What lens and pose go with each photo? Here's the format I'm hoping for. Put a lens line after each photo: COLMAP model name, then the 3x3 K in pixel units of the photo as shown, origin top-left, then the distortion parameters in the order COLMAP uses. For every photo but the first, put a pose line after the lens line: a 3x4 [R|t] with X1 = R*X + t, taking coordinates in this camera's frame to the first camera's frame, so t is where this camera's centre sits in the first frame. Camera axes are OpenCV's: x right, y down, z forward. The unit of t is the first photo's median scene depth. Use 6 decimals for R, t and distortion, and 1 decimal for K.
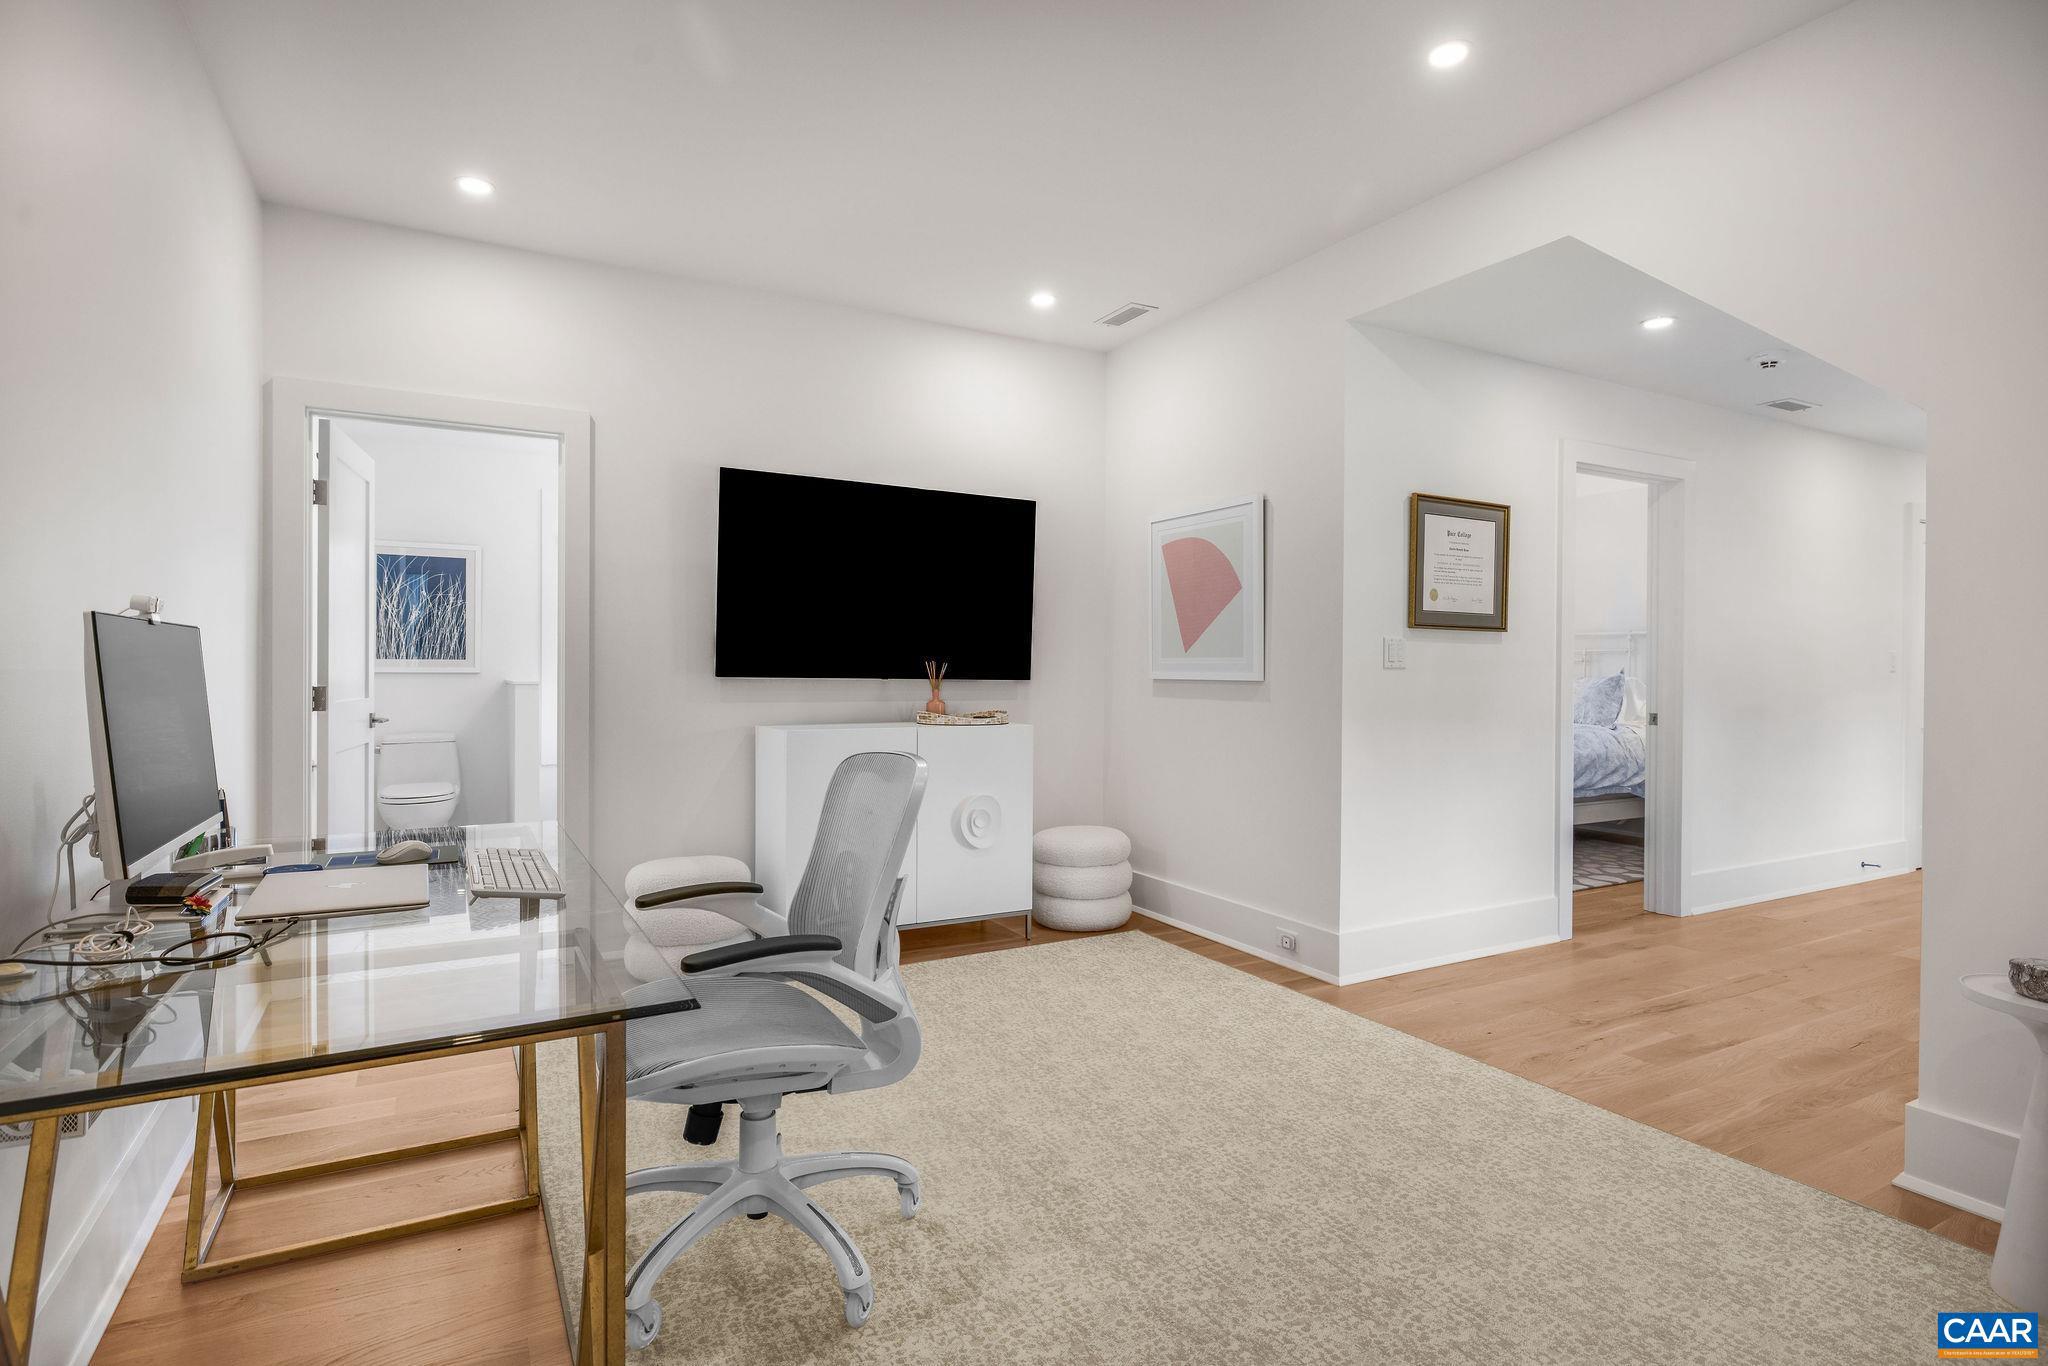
lens RADIAL K [[1037.4, 0, 1027.5], [0, 1037.4, 677.8], [0, 0, 1]] dist [0.000469, -0.000055]
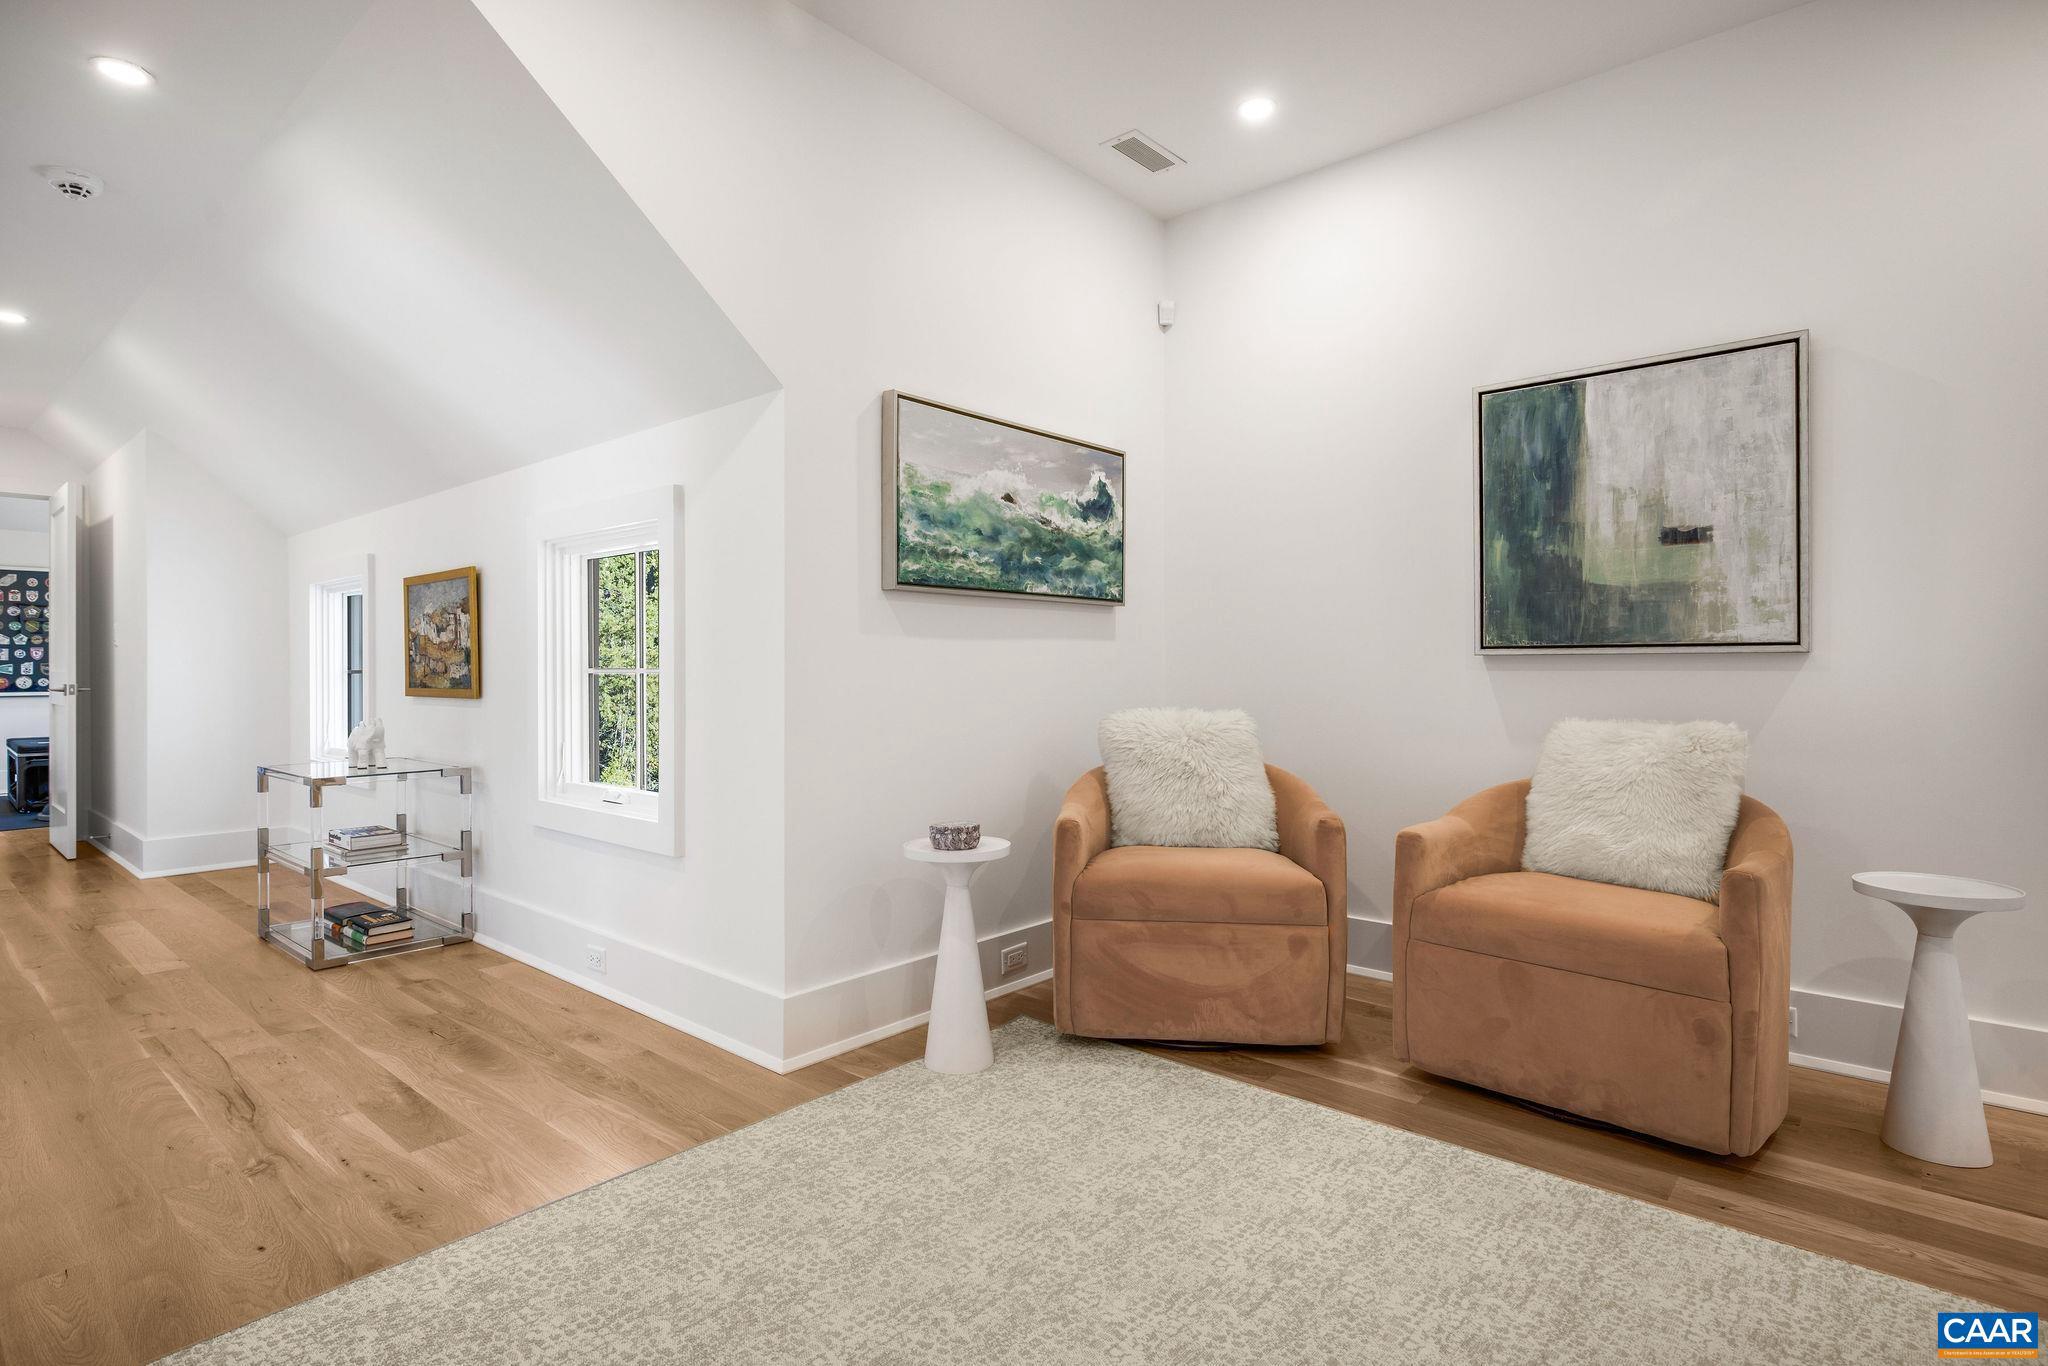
lens RADIAL K [[1037.4, 0, 1023.2], [0, 1037.4, 674.2], [0, 0, 1]] dist [0.000469, -0.000055]
pose [[-0.340432, -0.009102, 0.940225, -0.163070], [0.008194, 0.999886, 0.012646, 0.029692], [-0.940233, 0.012009, -0.340319, 0.649740]]
